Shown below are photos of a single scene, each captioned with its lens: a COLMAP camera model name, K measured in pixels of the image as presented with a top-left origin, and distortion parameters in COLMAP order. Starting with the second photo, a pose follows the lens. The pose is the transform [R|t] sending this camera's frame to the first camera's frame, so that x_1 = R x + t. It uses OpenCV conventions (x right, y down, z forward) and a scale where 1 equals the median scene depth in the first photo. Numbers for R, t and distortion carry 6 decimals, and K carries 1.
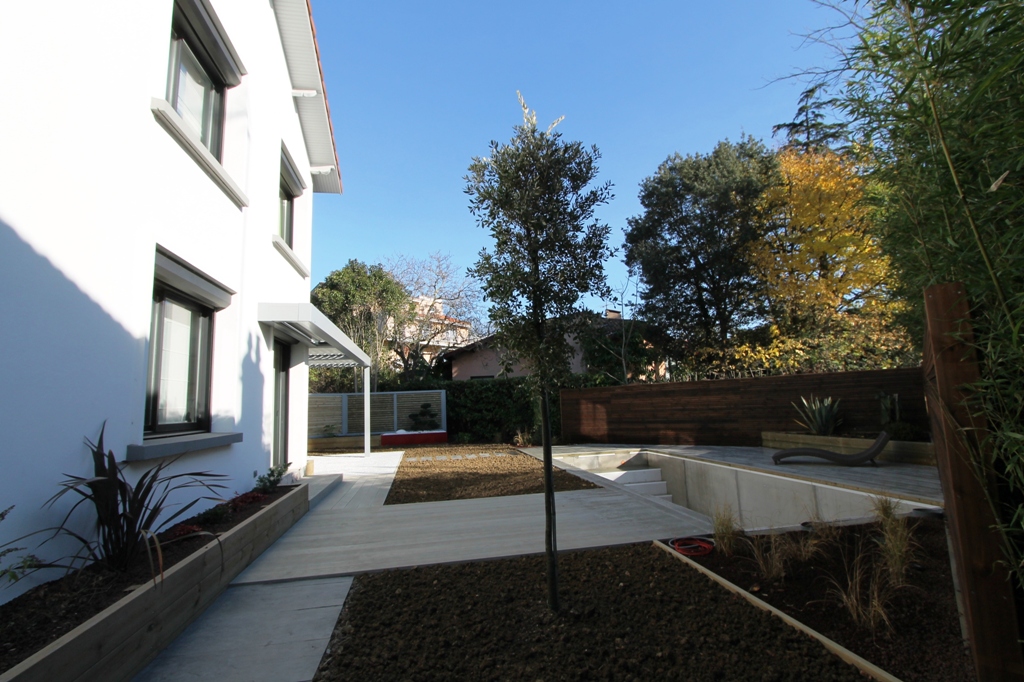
lens RADIAL K [[480.4, 0, 511.4], [0, 480.4, 340.4], [0, 0, 1]] dist [-0.028281, 0.007013]
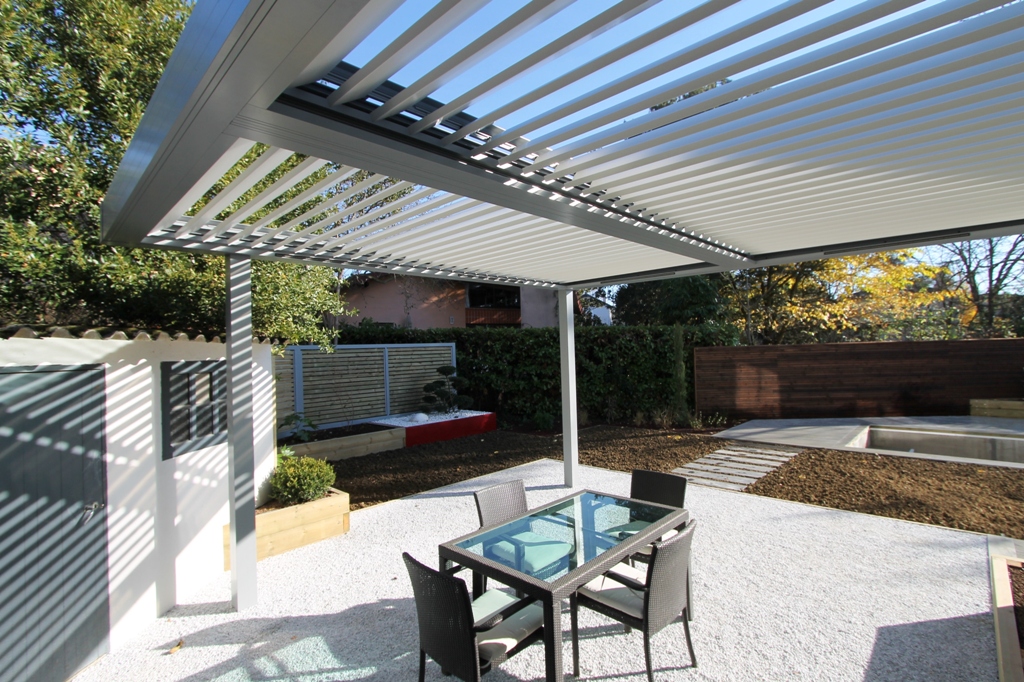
lens RADIAL K [[480.4, 0, 513.0], [0, 480.4, 339.4], [0, 0, 1]] dist [-0.028281, 0.007013]
pose [[0.813232, 0.019104, 0.581626, -0.625131], [-0.080636, 0.993519, 0.080112, 0.065135], [-0.576326, -0.112050, 0.809502, 0.680461]]
